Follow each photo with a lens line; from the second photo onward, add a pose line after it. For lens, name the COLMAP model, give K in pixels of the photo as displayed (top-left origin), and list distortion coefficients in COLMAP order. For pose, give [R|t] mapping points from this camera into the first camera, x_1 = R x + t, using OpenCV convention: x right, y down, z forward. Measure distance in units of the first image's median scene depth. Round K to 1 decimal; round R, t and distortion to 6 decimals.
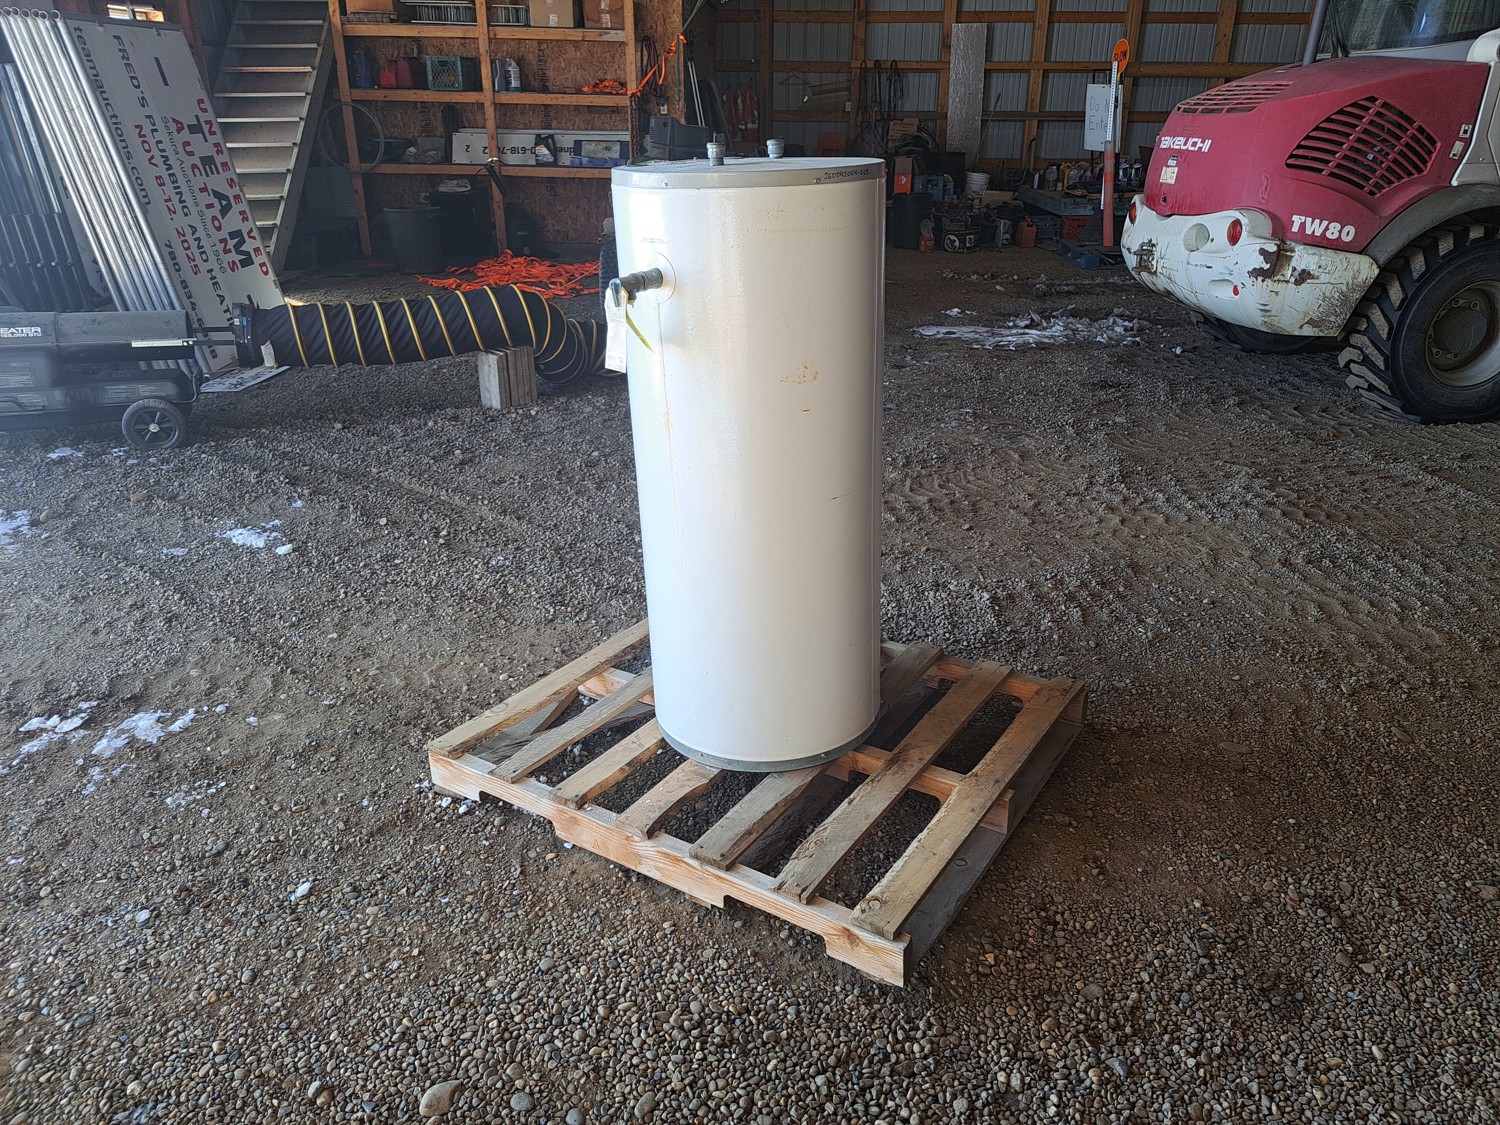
lens RADIAL K [[1073.8, 0, 784.5], [0, 1073.8, 555.4], [0, 0, 1]] dist [0.031330, -0.021270]
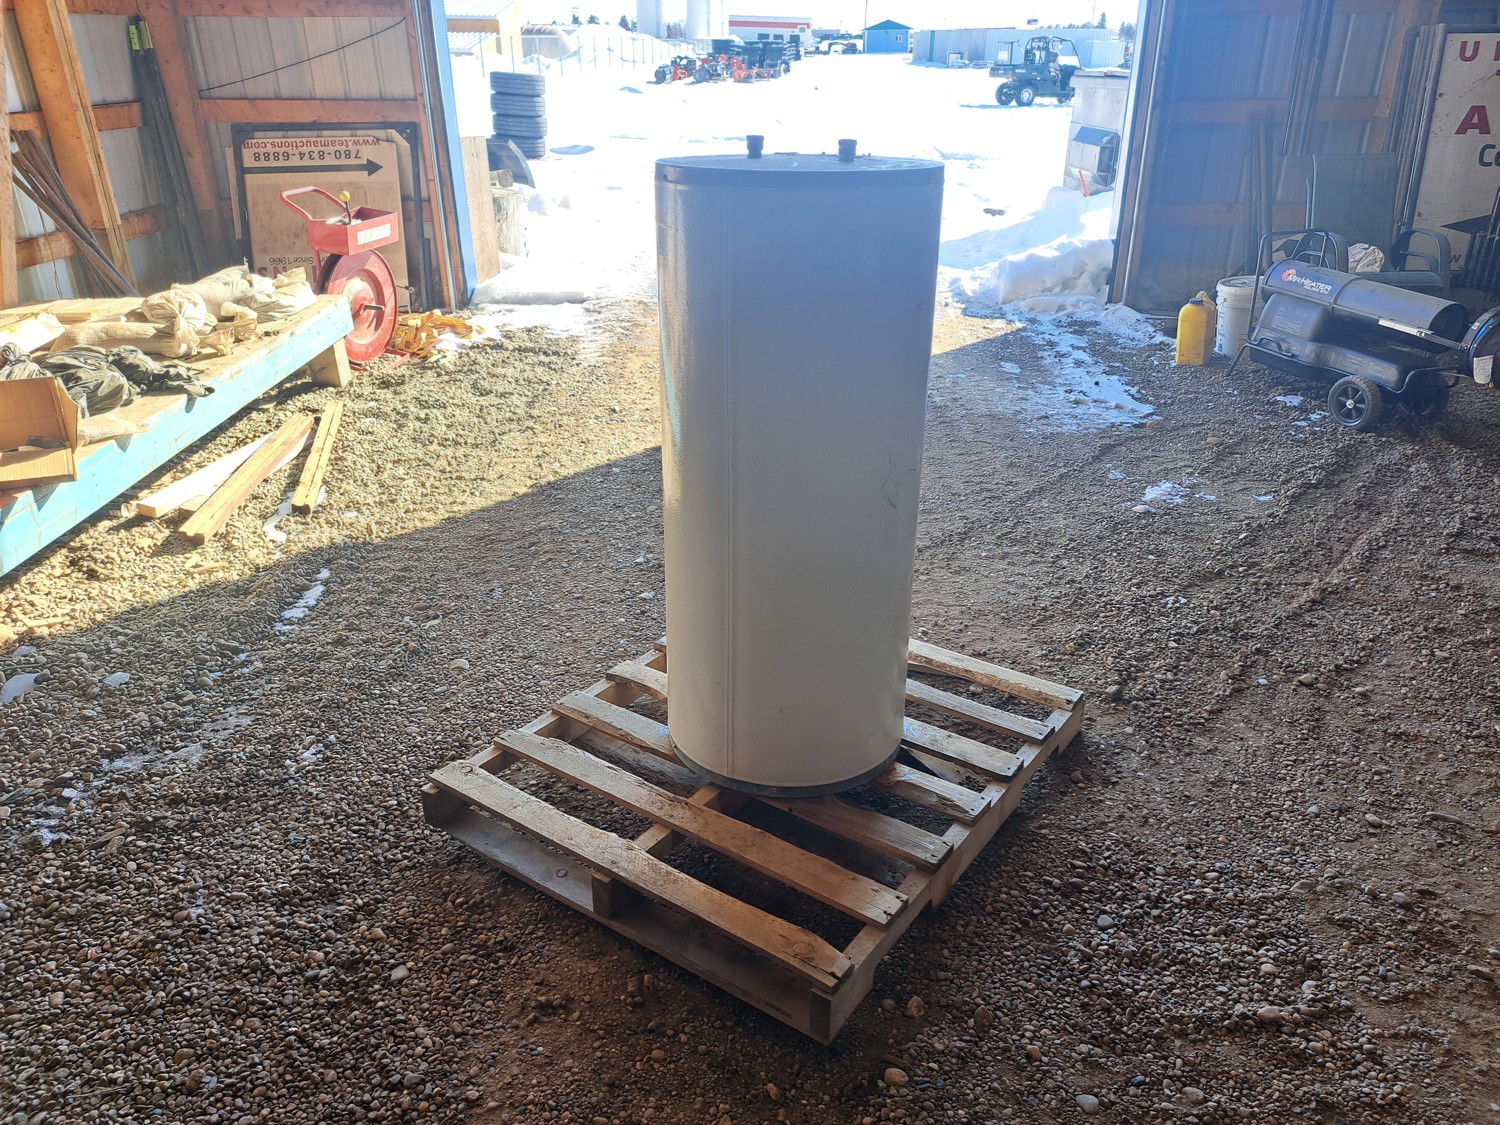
lens RADIAL K [[1073.8, 0, 755.3], [0, 1073.8, 556.1], [0, 0, 1]] dist [0.031330, -0.021270]
pose [[-0.037813, 0.412618, -0.910119, 0.611394], [-0.384301, 0.834721, 0.394402, -0.271218], [0.922433, 0.364674, 0.127006, 0.606972]]
